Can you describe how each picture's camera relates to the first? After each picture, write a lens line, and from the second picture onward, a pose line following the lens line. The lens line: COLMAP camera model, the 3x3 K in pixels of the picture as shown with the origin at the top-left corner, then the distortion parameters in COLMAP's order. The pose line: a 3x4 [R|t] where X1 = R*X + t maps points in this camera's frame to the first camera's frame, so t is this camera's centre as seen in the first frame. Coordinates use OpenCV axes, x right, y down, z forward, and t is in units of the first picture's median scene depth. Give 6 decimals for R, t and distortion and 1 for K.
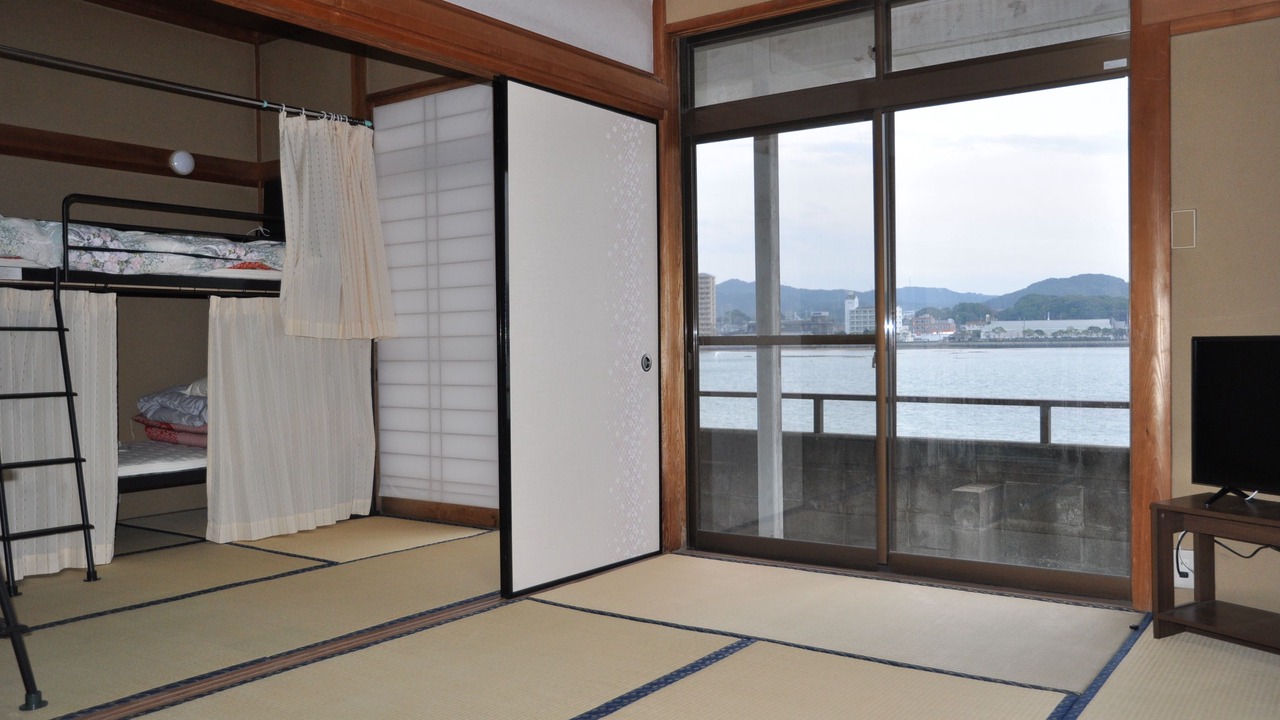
lens RADIAL K [[1037.6, 0, 635.9], [0, 1037.6, 369.5], [0, 0, 1]] dist [-0.050174, 0.012562]
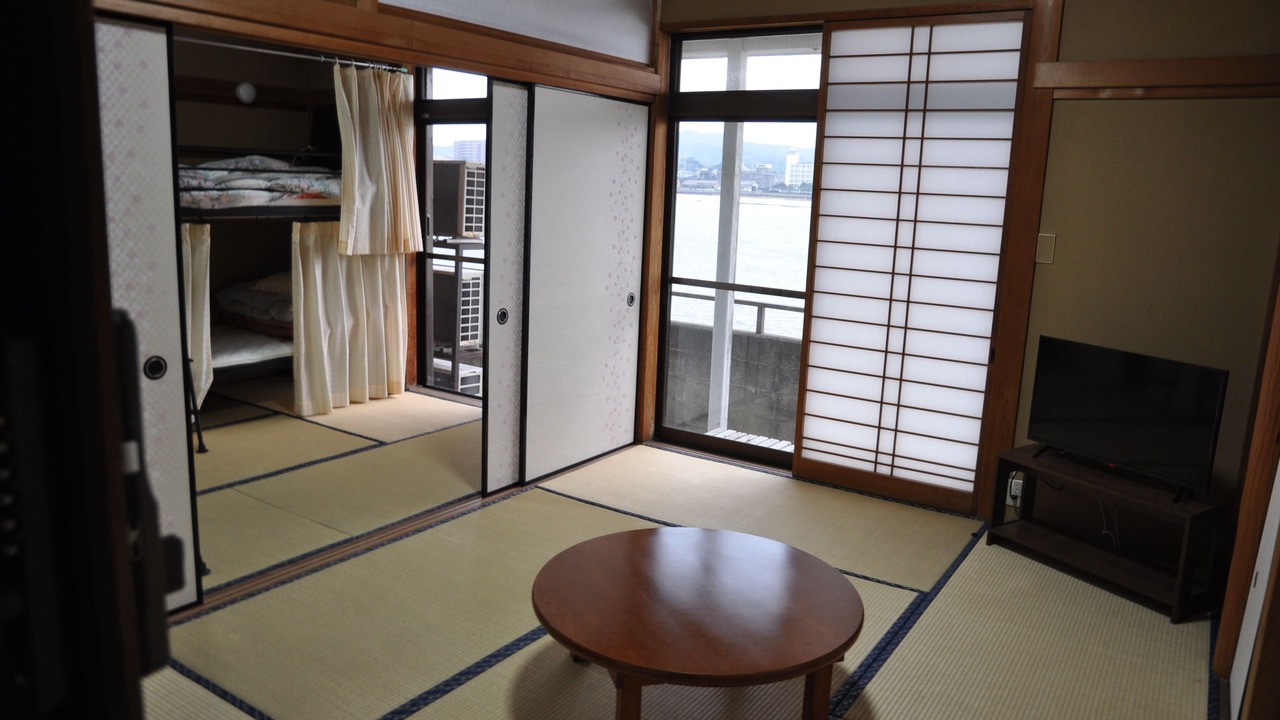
lens RADIAL K [[906.2, 0, 628.1], [0, 906.2, 365.2], [0, 0, 1]] dist [-0.105995, 0.003329]
pose [[0.998210, 0.044535, 0.039909, -0.032721], [-0.050835, 0.983418, 0.174082, -0.115908], [-0.031494, -0.175799, 0.983922, -0.101313]]
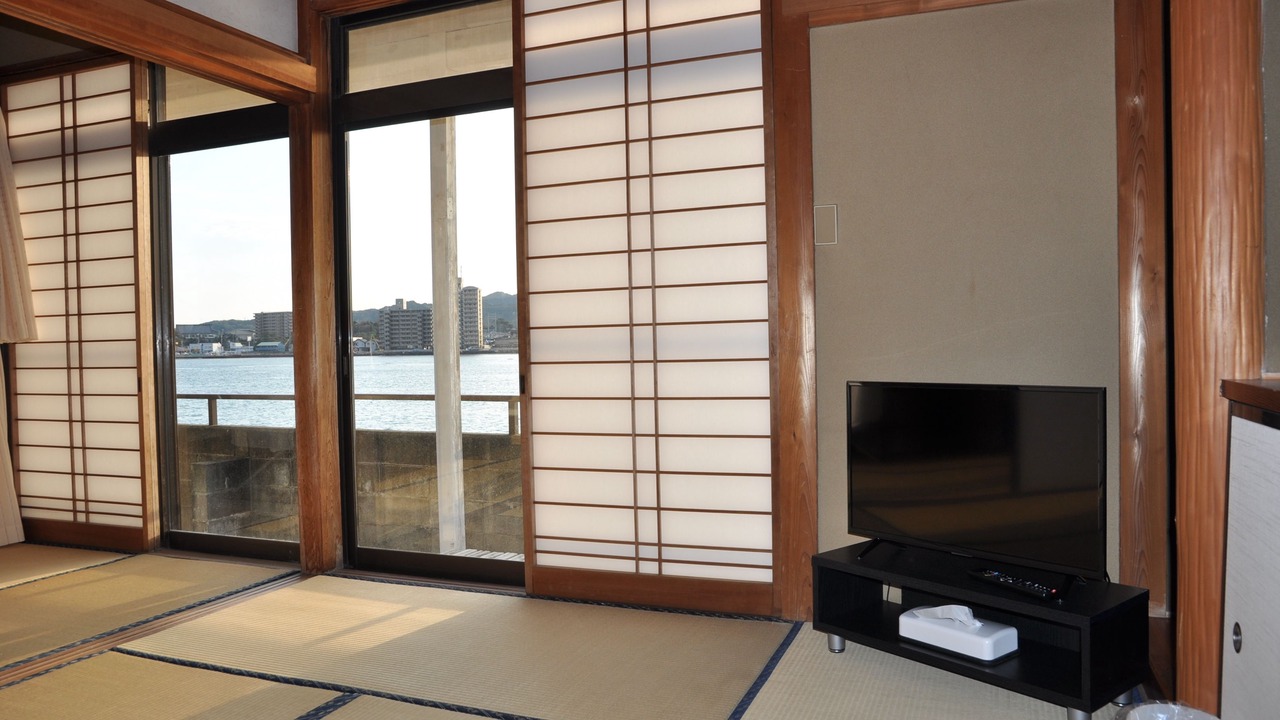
lens RADIAL K [[889.4, 0, 643.6], [0, 889.4, 361.6], [0, 0, 1]] dist [-0.054492, 0.002309]
pose [[0.968046, -0.008994, 0.250611, 0.114643], [0.011413, 0.999901, -0.008201, -0.001693], [-0.250513, 0.010799, 0.968053, 0.168473]]
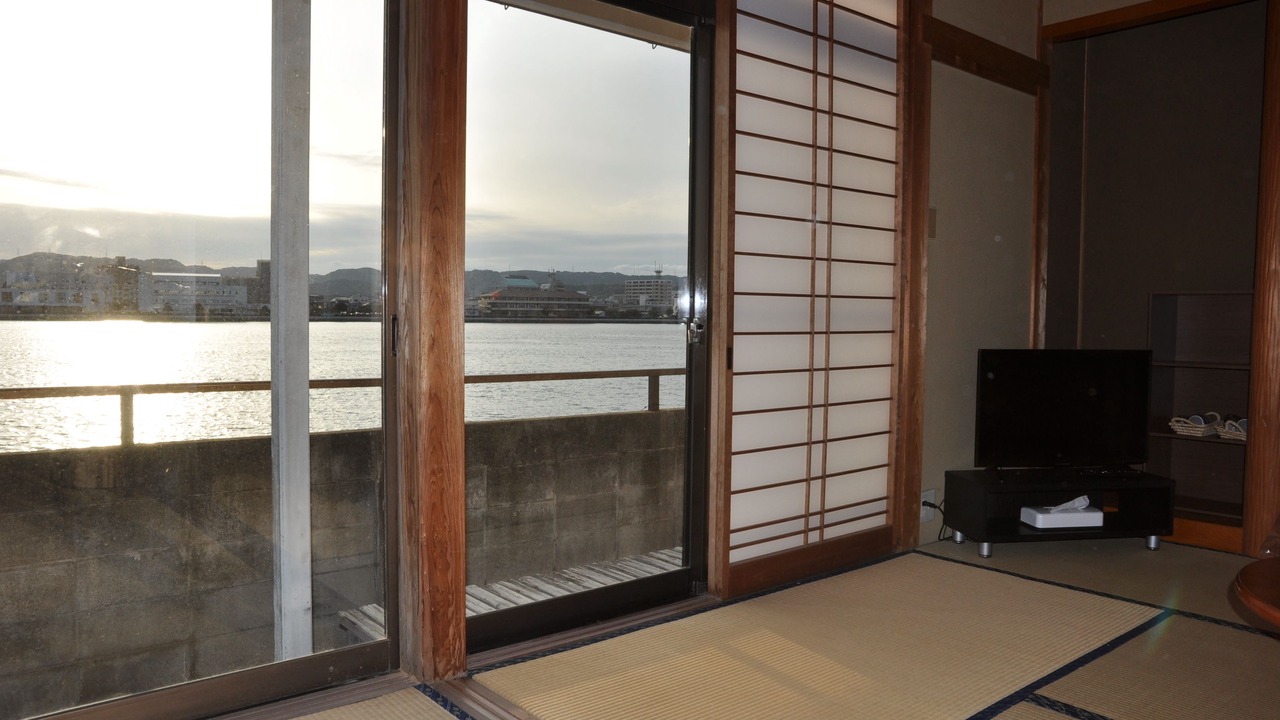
lens RADIAL K [[889.4, 0, 636.5], [0, 889.4, 374.1], [0, 0, 1]] dist [-0.054492, 0.002309]
pose [[0.235310, -0.030861, 0.971430, -0.399226], [0.005572, 0.999522, 0.030404, 0.003366], [-0.971904, -0.001742, 0.235370, 0.792979]]
